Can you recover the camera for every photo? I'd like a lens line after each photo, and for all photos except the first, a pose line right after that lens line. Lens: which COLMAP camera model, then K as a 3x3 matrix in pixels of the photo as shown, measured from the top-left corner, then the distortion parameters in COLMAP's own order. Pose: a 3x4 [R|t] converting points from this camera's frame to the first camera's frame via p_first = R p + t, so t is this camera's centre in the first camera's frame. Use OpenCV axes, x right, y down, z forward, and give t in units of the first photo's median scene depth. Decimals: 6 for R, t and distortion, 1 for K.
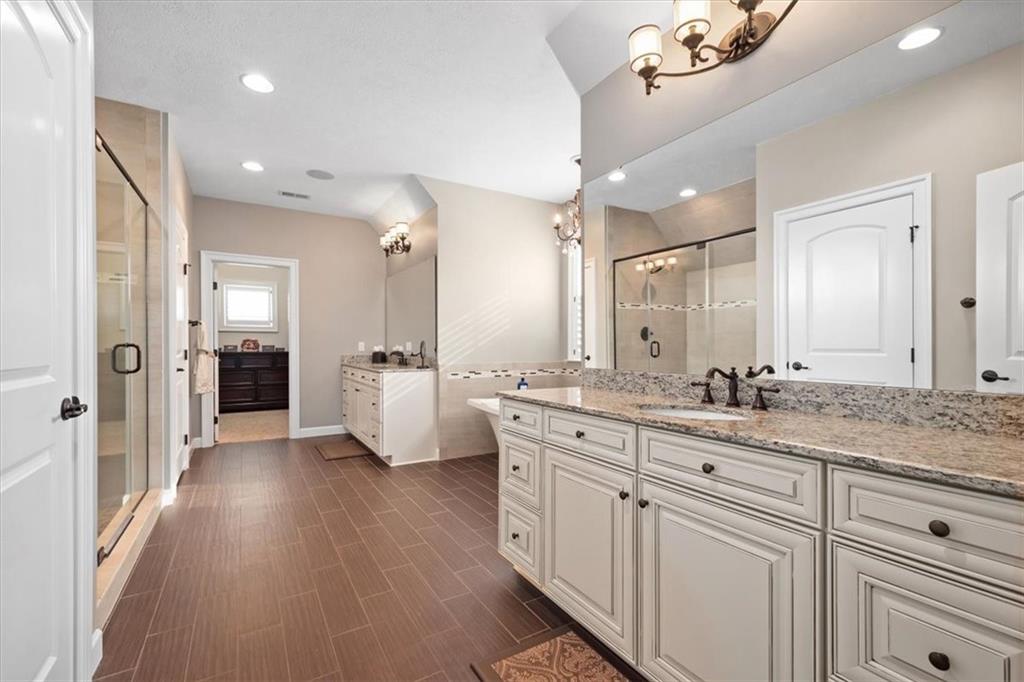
lens RADIAL K [[447.9, 0, 511.8], [0, 447.9, 342.1], [0, 0, 1]] dist [-0.000074, -0.000496]
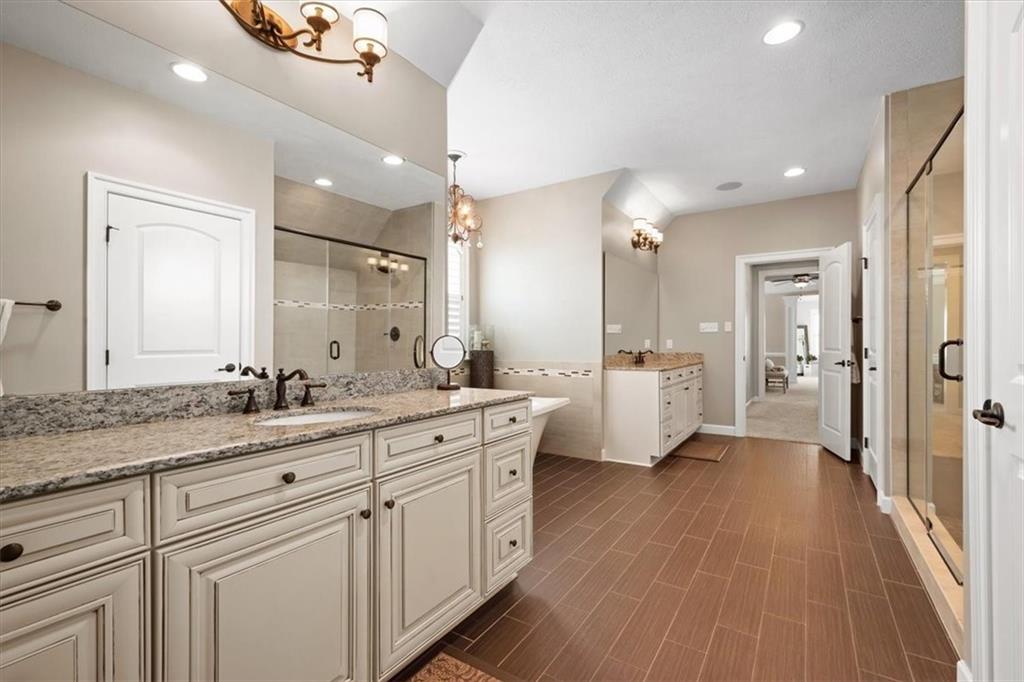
lens RADIAL K [[447.9, 0, 511.6], [0, 447.9, 346.5], [0, 0, 1]] dist [-0.000074, -0.000496]
pose [[-0.442564, 0.001466, 0.896736, -0.637758], [-0.003598, 0.999988, -0.003411, 0.011441], [-0.896730, -0.004736, -0.442553, 1.067850]]
